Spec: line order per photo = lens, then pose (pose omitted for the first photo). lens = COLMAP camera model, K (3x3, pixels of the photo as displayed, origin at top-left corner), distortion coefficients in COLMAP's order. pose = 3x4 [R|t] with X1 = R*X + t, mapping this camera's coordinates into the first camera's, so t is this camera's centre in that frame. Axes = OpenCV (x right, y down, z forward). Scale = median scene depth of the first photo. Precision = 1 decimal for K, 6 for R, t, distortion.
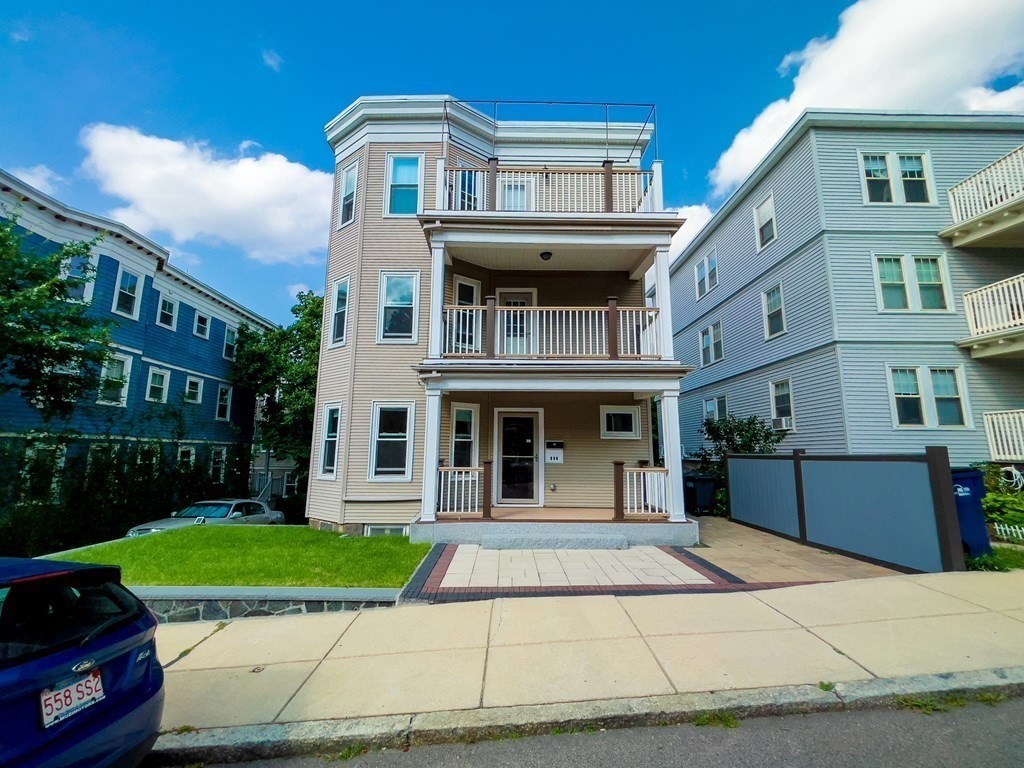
lens RADIAL K [[417.2, 0, 517.0], [0, 417.2, 384.2], [0, 0, 1]] dist [0.002961, 0.000626]
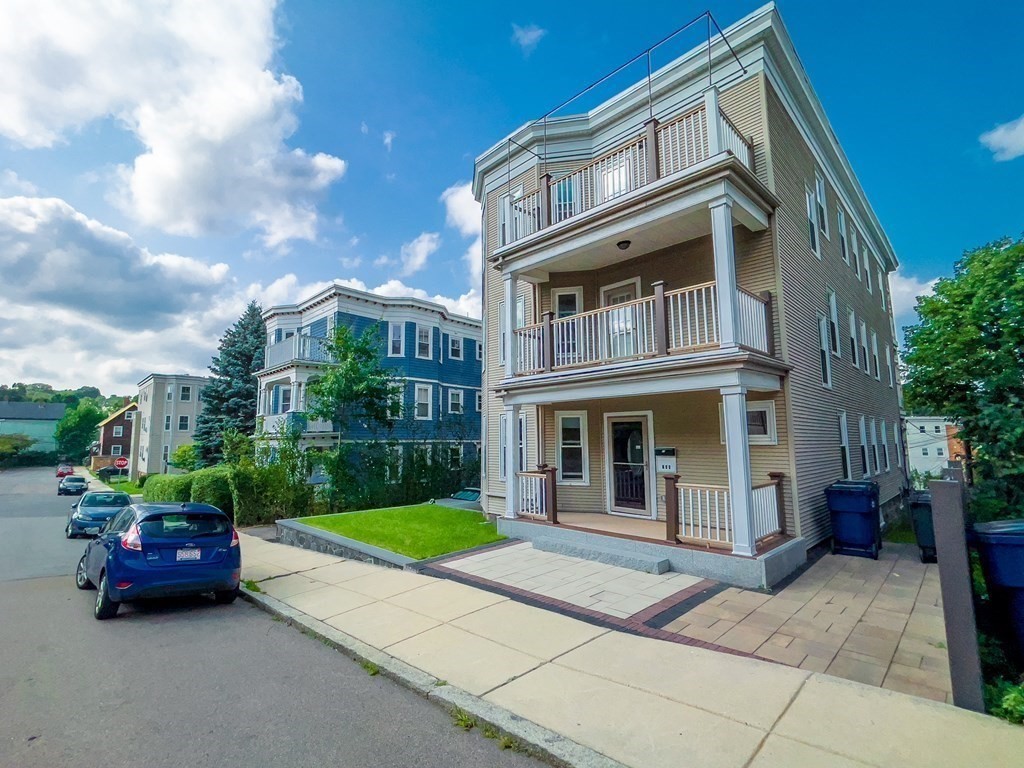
lens RADIAL K [[466.9, 0, 511.8], [0, 466.9, 385.4], [0, 0, 1]] dist [0.000609, -0.000001]
pose [[0.693930, -0.088723, -0.714555, 0.603538], [0.116924, 0.993093, -0.009759, -0.022754], [0.710485, -0.076777, 0.699511, 0.092681]]
